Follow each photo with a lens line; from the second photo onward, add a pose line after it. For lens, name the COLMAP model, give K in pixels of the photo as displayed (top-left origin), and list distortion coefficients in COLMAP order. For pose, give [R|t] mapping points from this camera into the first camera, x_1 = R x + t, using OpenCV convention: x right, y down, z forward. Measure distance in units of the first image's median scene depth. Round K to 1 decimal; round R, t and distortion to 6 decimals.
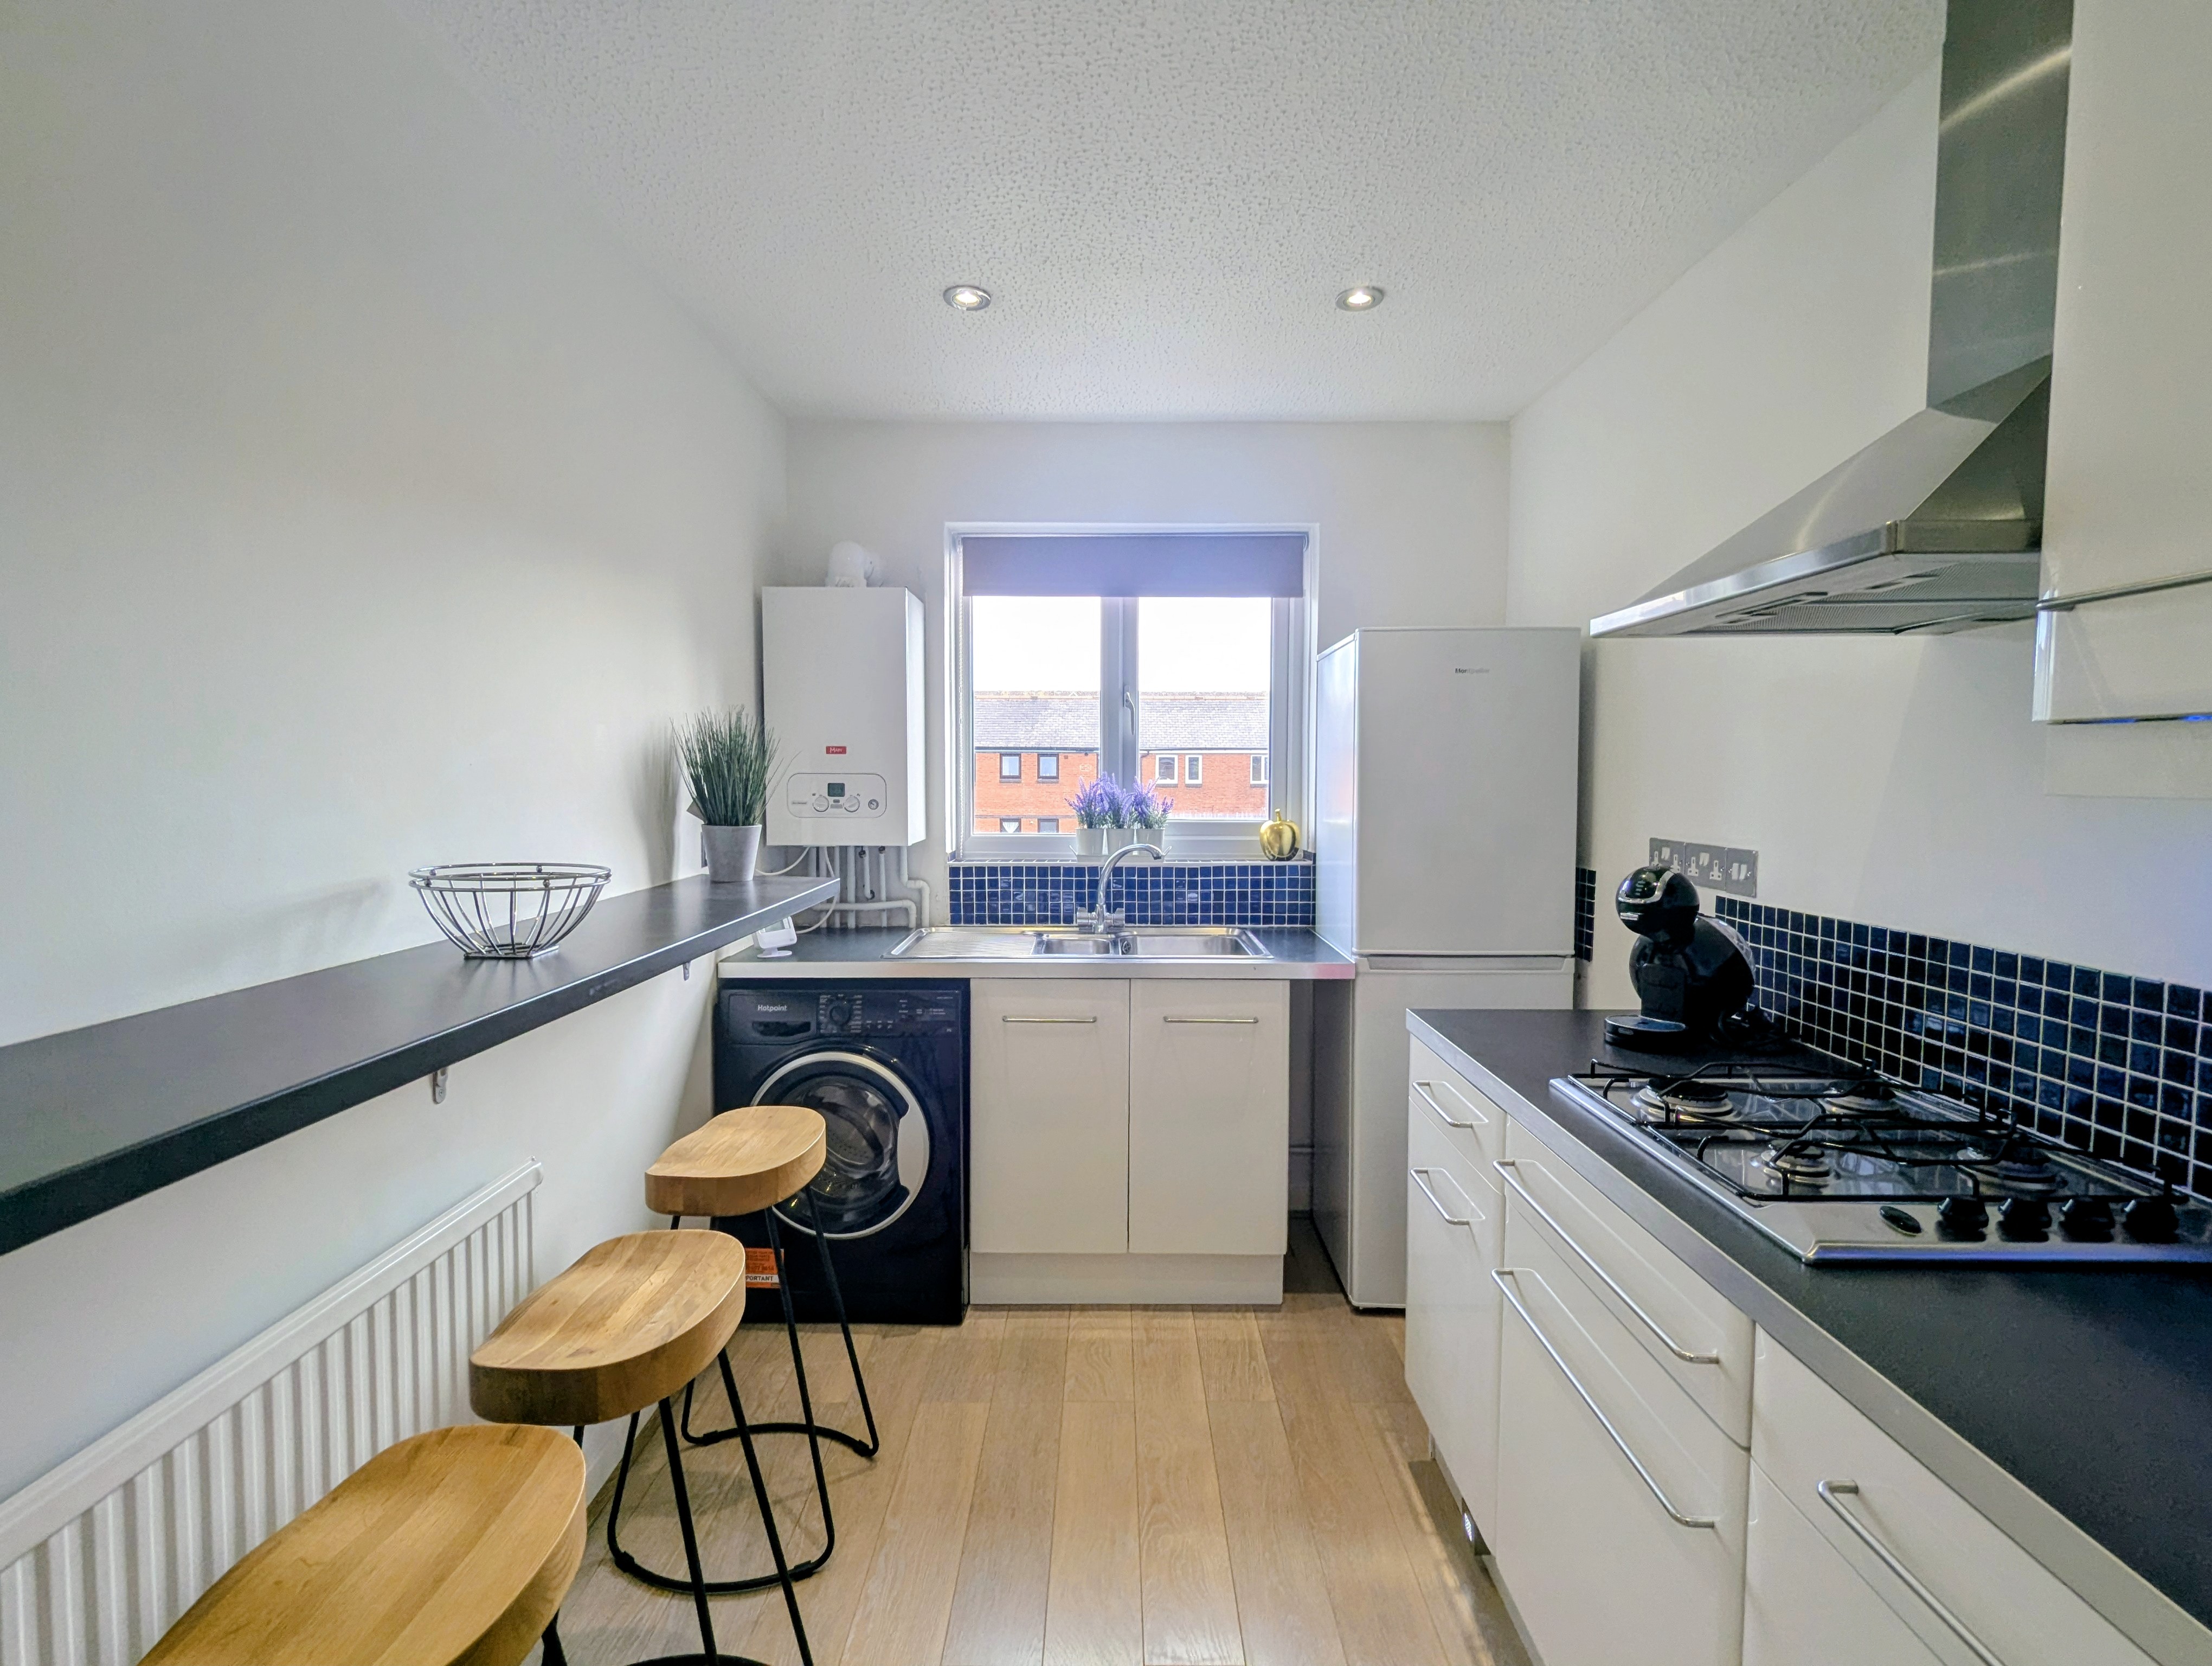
lens RADIAL K [[1035.1, 0, 1108.8], [0, 1035.1, 828.1], [0, 0, 1]] dist [-0.012321, -0.000443]
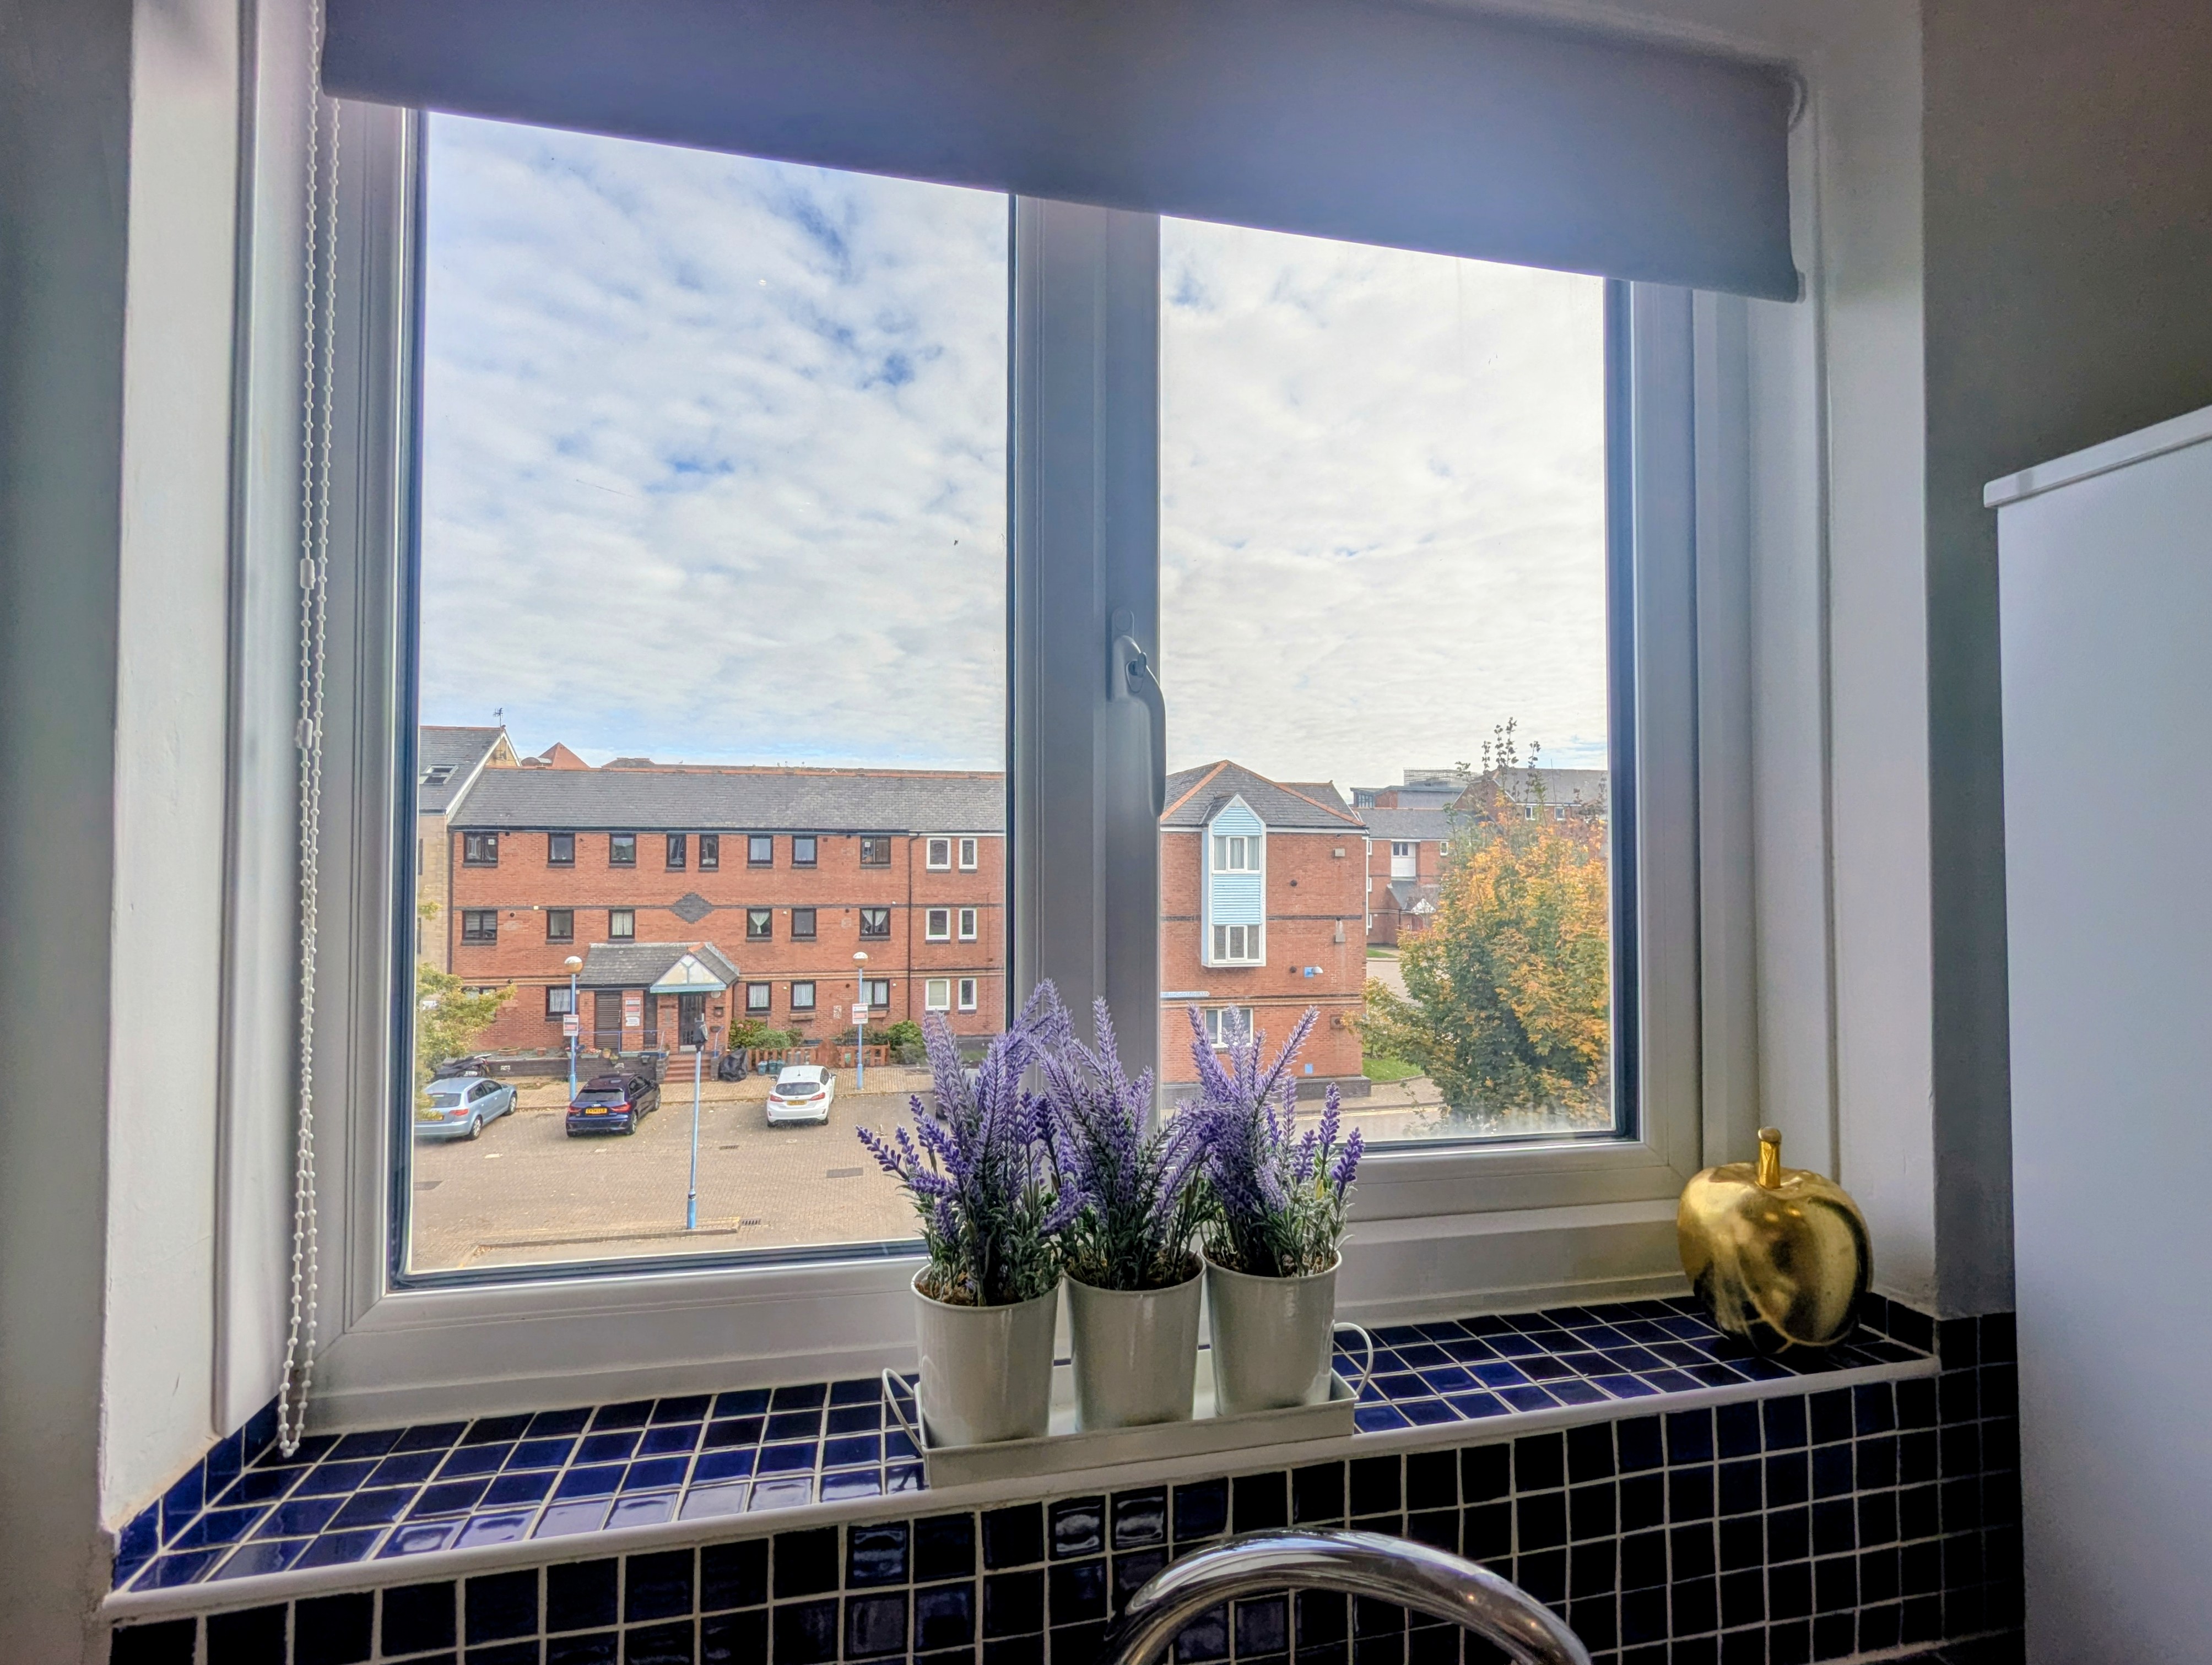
lens RADIAL K [[1048.8, 0, 1097.5], [0, 1048.8, 837.3], [0, 0, 1]] dist [-0.000084, 0.000985]
pose [[0.977275, 0.003077, 0.211955, -0.043718], [0.011652, 0.997603, -0.068208, -0.075987], [-0.211657, 0.069127, 0.974896, 0.839901]]
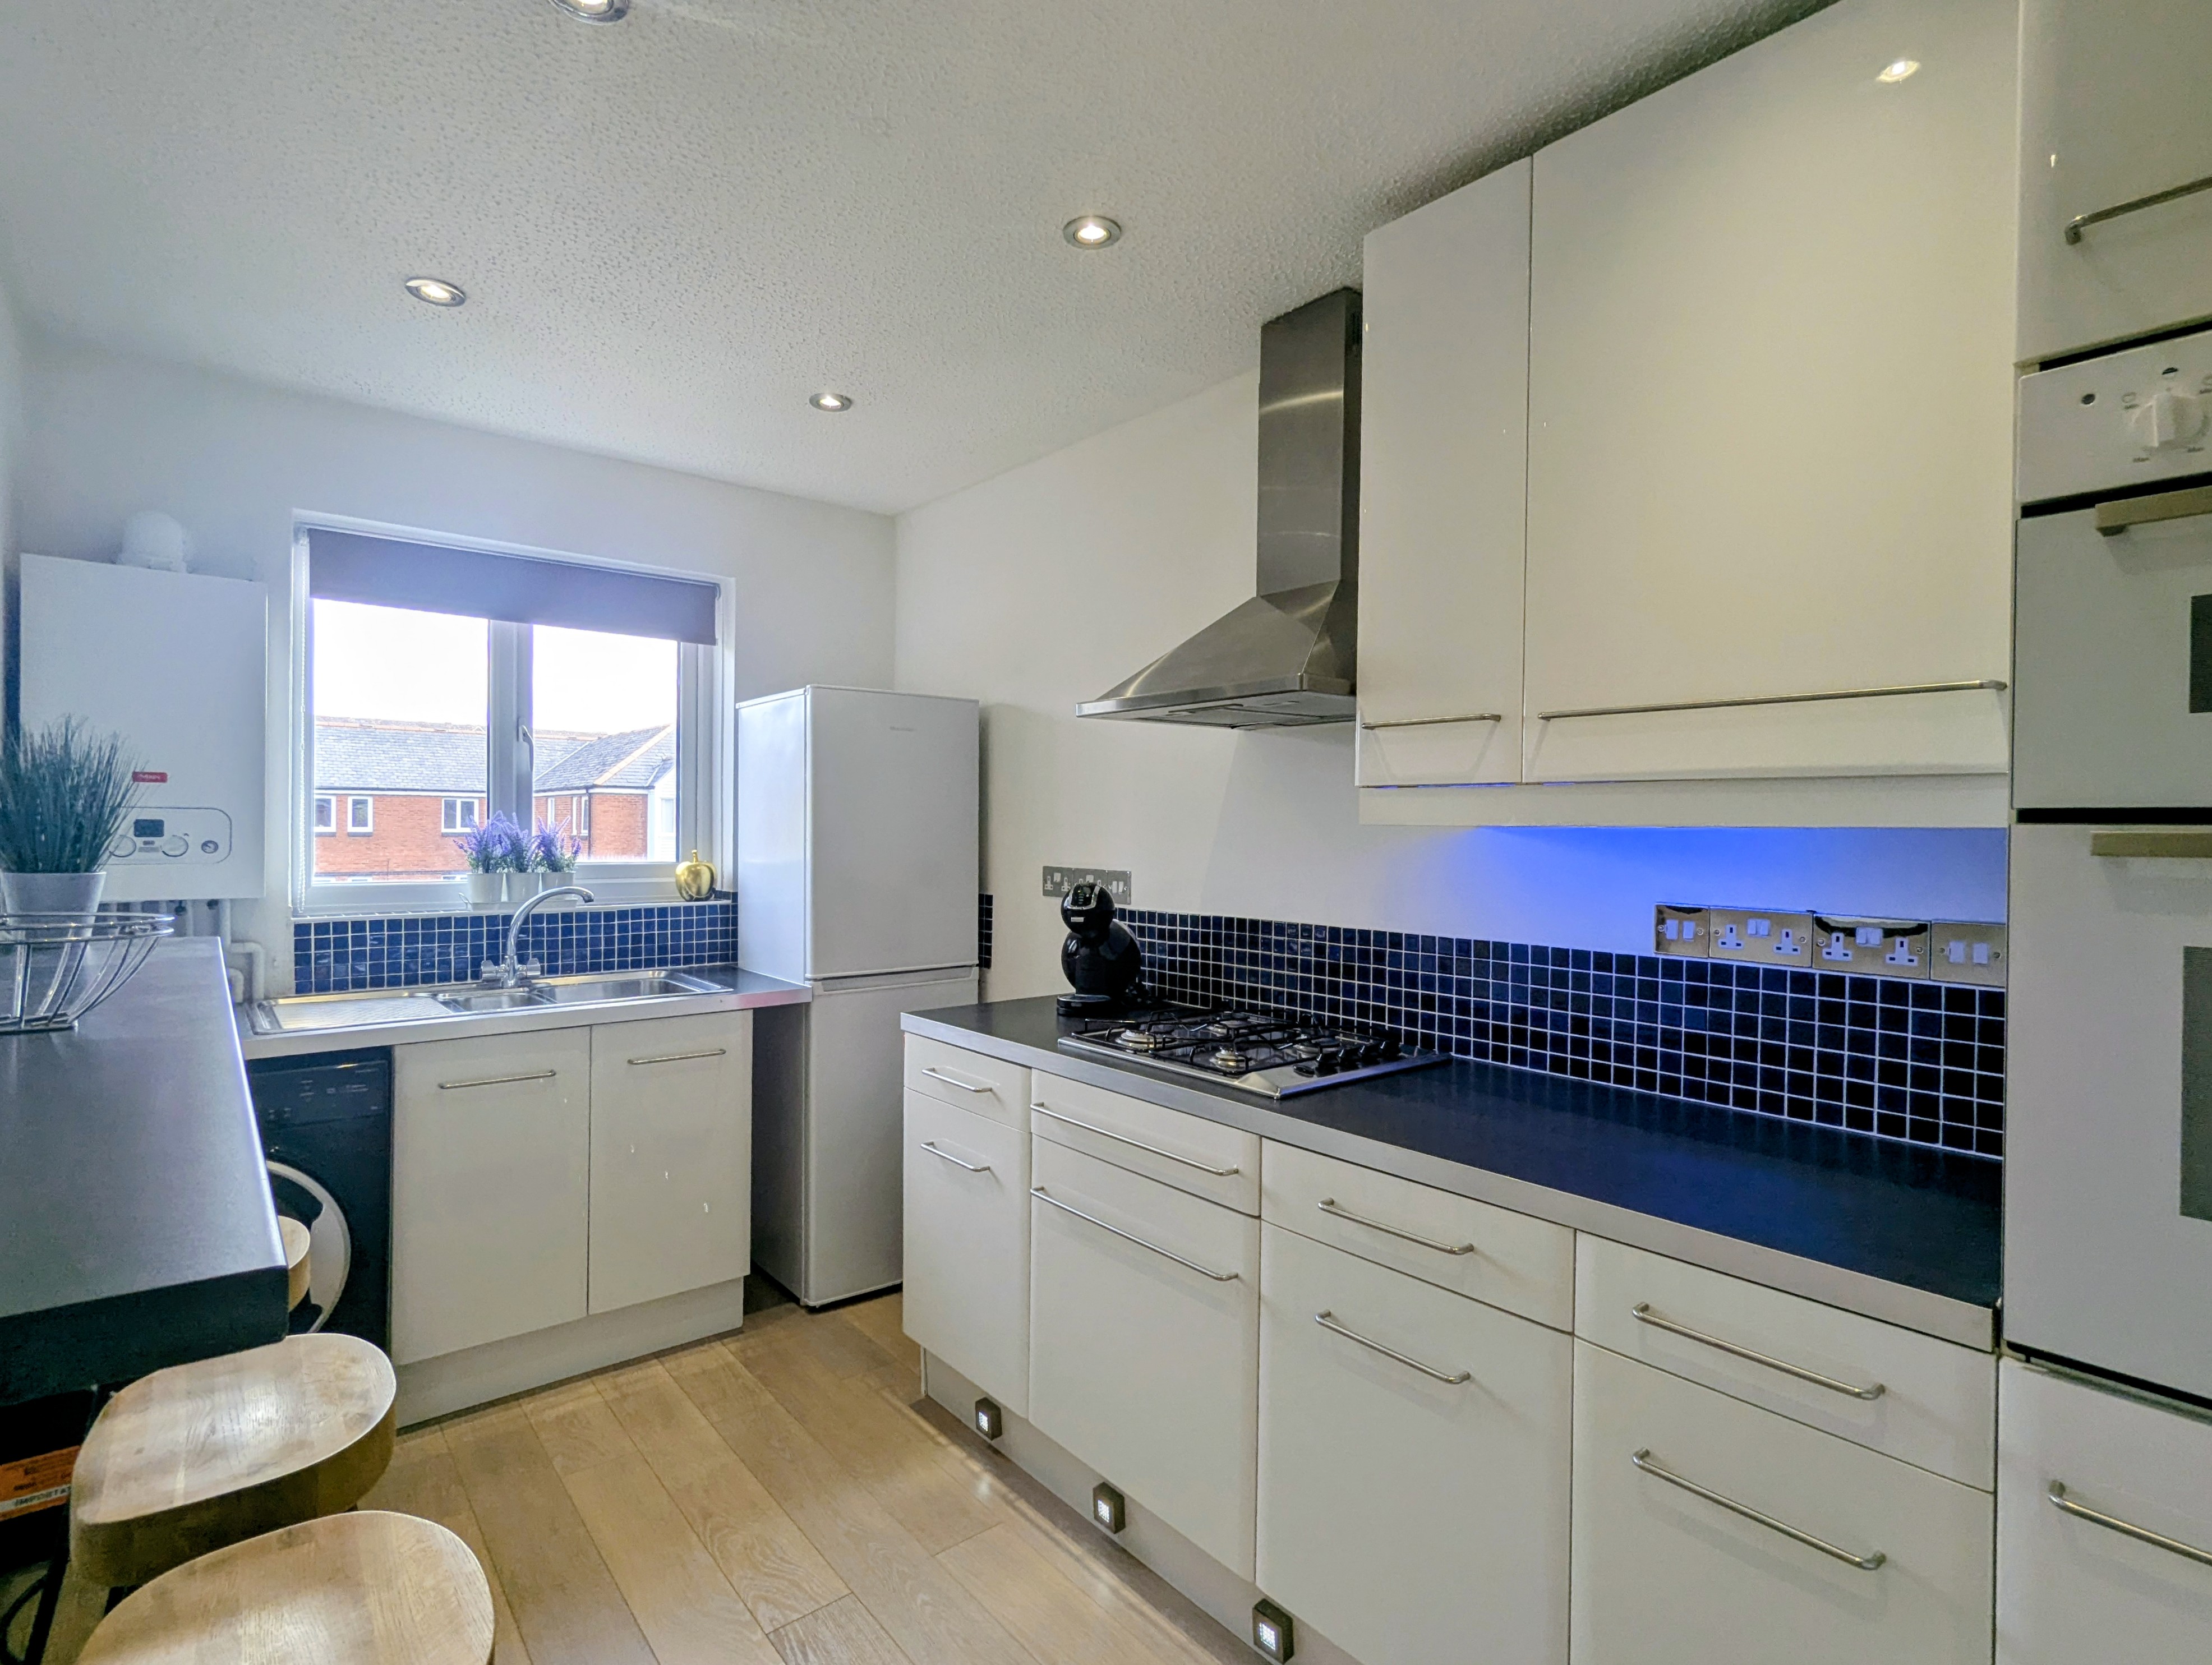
lens RADIAL K [[1064.5, 0, 1099.8], [0, 1064.5, 834.8], [0, 0, 1]] dist [-0.000228, -0.021932]
pose [[0.759445, 0.001312, 0.650570, -0.227612], [0.025721, 0.999156, -0.032040, 0.010773], [-0.650063, 0.041066, 0.758770, -0.055795]]
